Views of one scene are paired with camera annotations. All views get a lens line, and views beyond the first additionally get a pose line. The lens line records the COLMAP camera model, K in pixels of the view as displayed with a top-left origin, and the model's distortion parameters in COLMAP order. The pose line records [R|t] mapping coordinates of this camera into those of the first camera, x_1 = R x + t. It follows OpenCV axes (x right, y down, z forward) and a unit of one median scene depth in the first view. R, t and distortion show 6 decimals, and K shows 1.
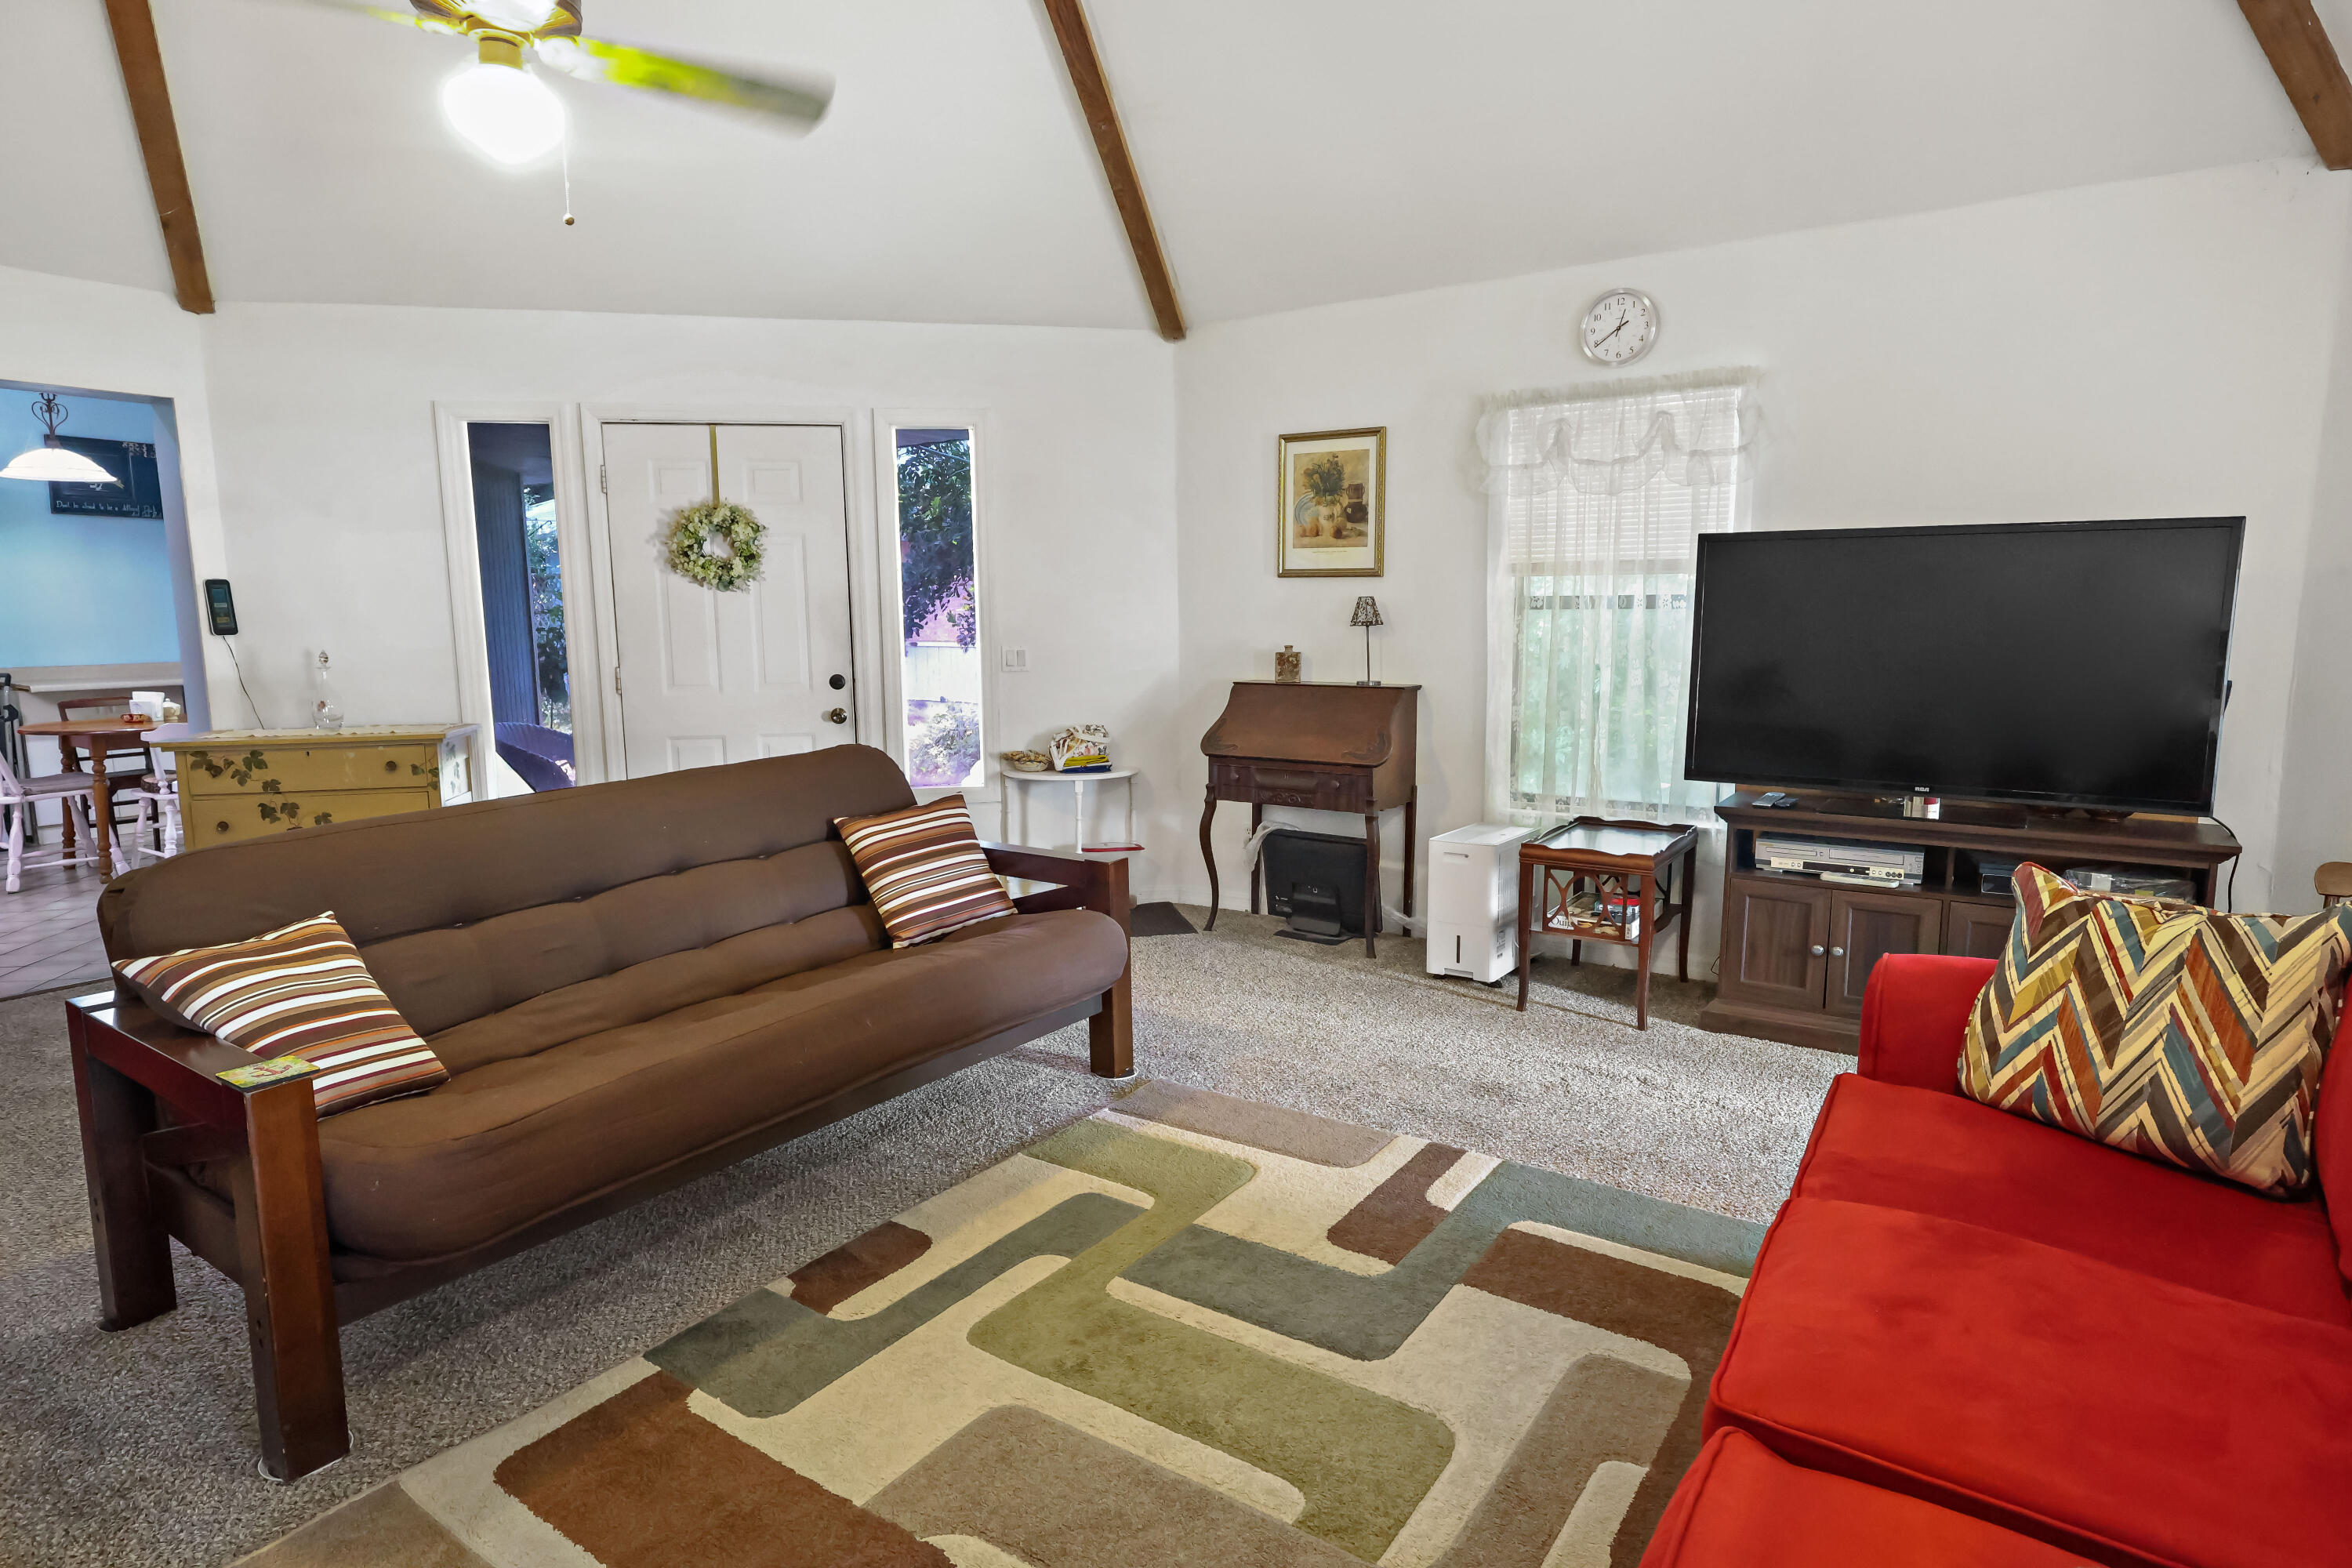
lens RADIAL K [[1278.9, 0, 1176.0], [0, 1278.9, 784.0], [0, 0, 1]] dist [0.005314, 0.000219]
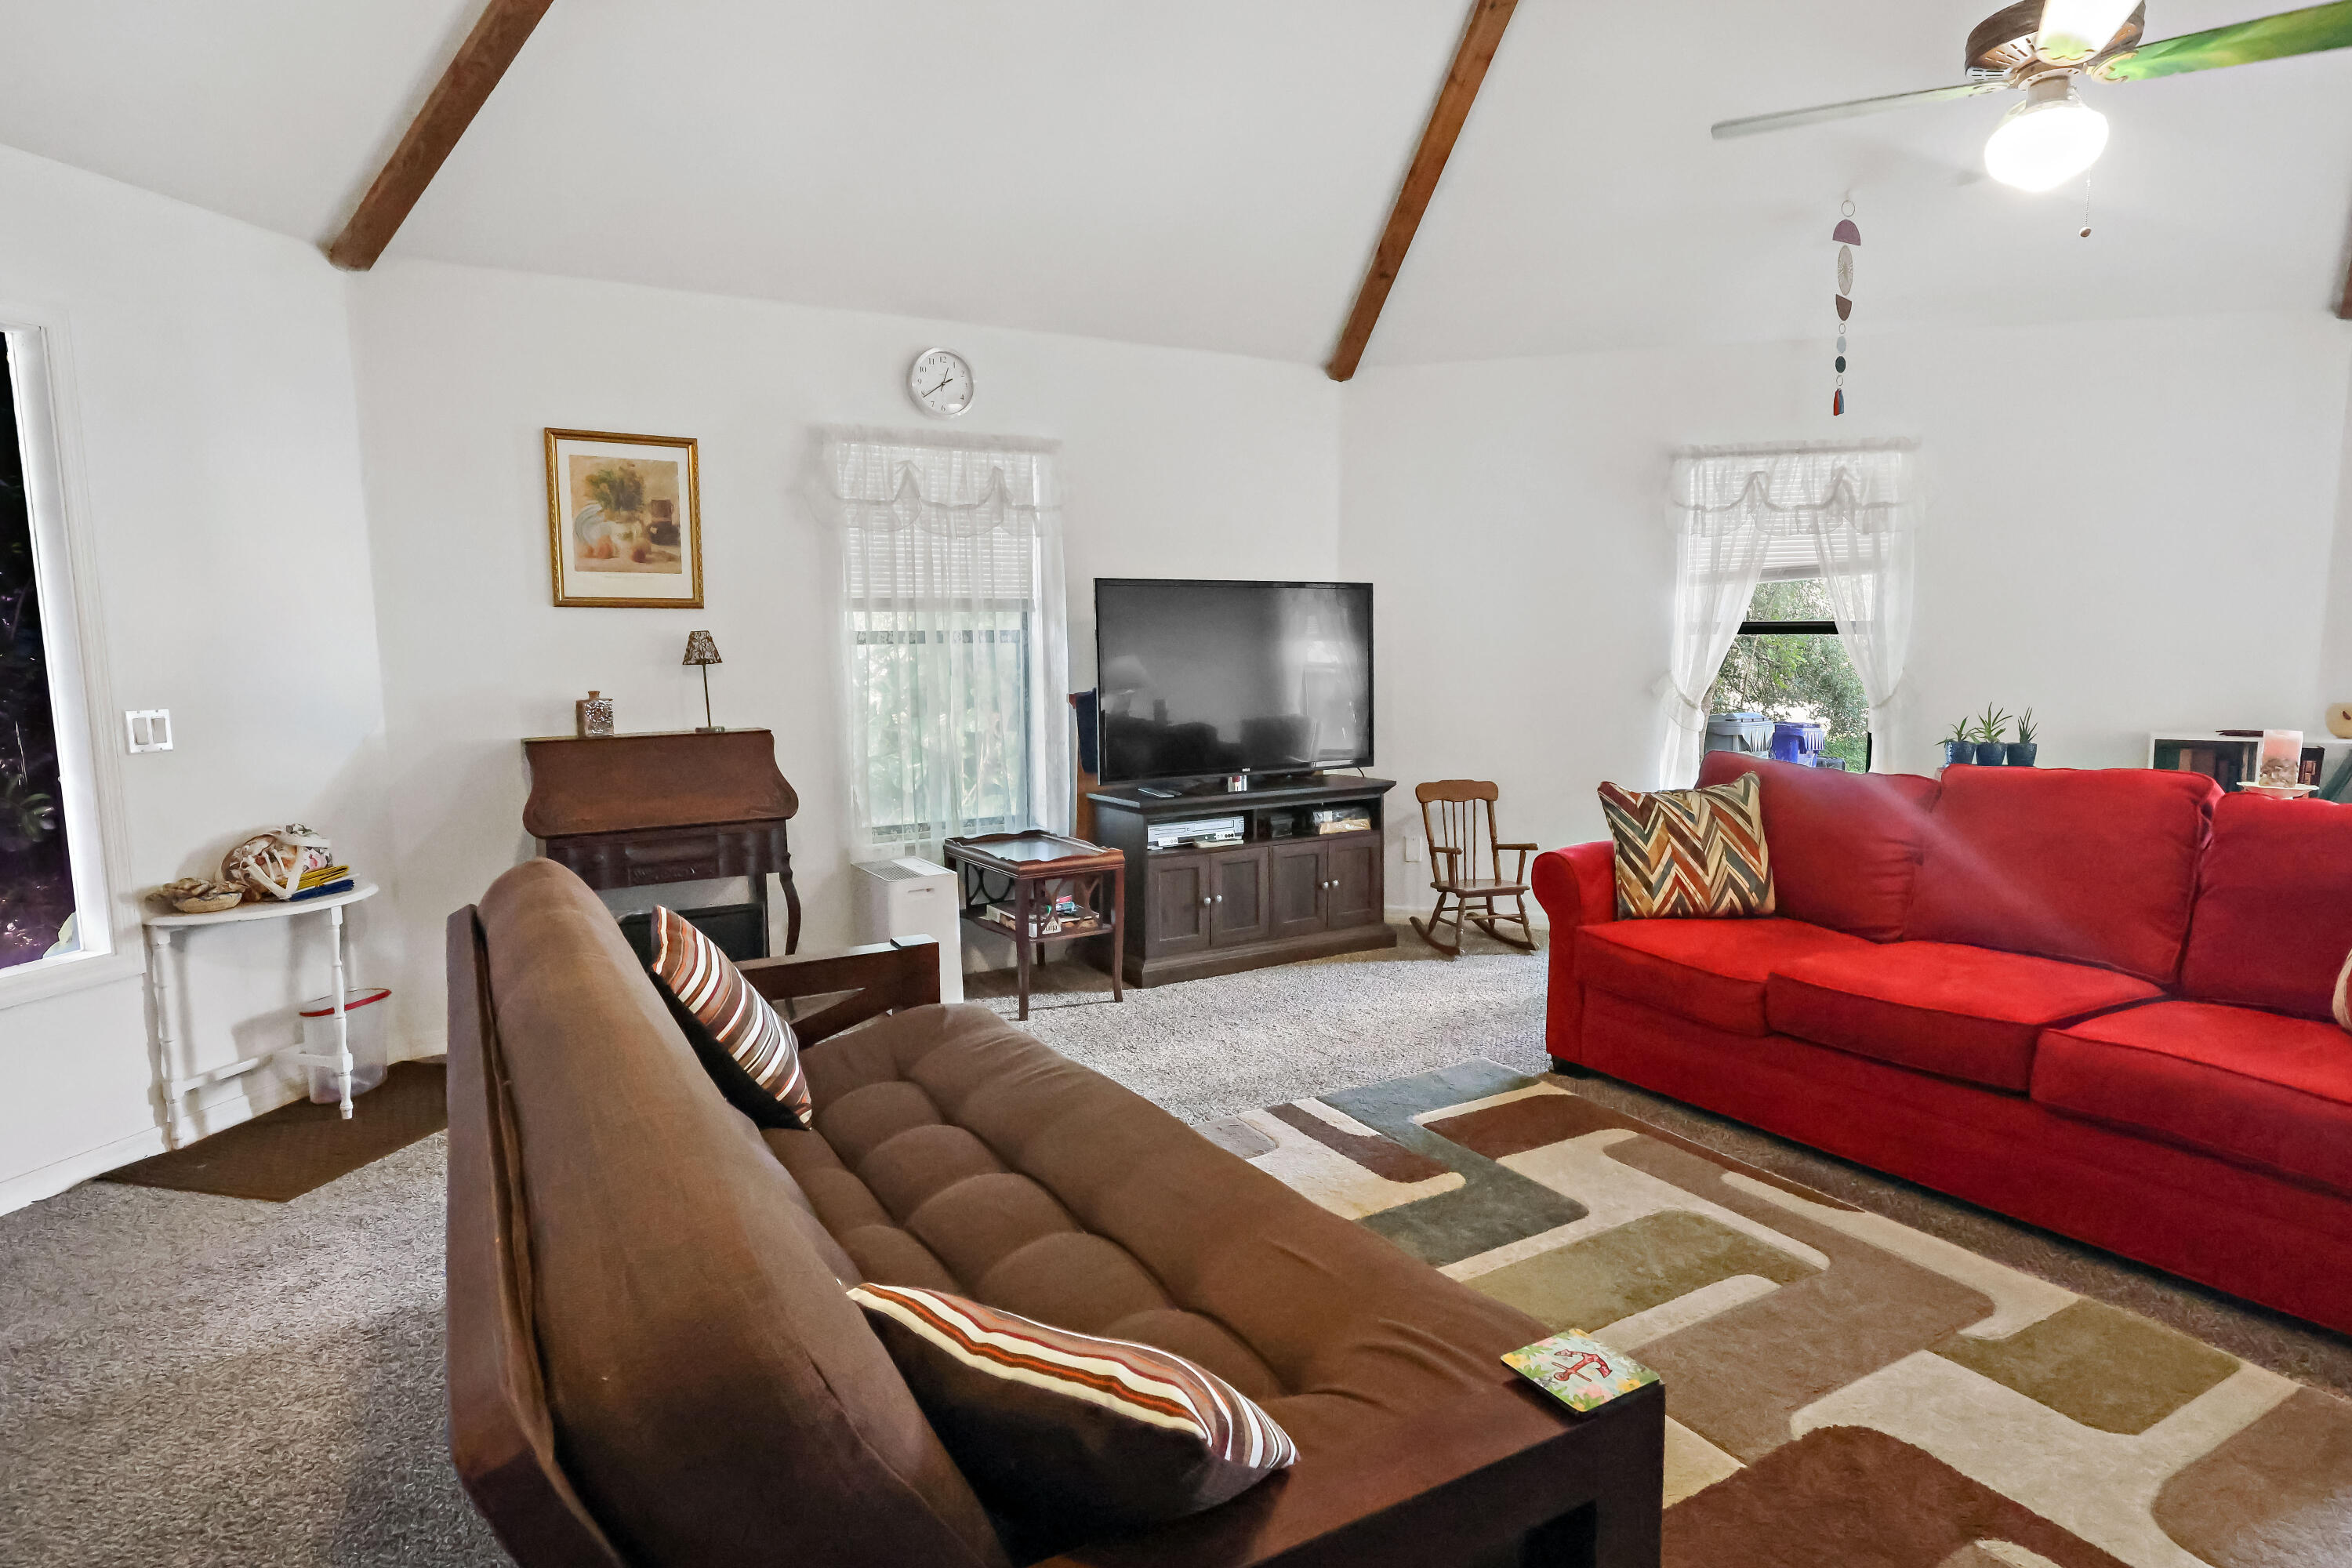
lens RADIAL K [[1278.9, 0, 1176.0], [0, 1278.9, 784.0], [0, 0, 1]] dist [0.005314, 0.000219]
pose [[0.432777, -0.102364, 0.895670, -0.569012], [0.132104, 0.990008, 0.049315, -0.048704], [-0.891769, 0.096979, 0.441976, 0.376915]]
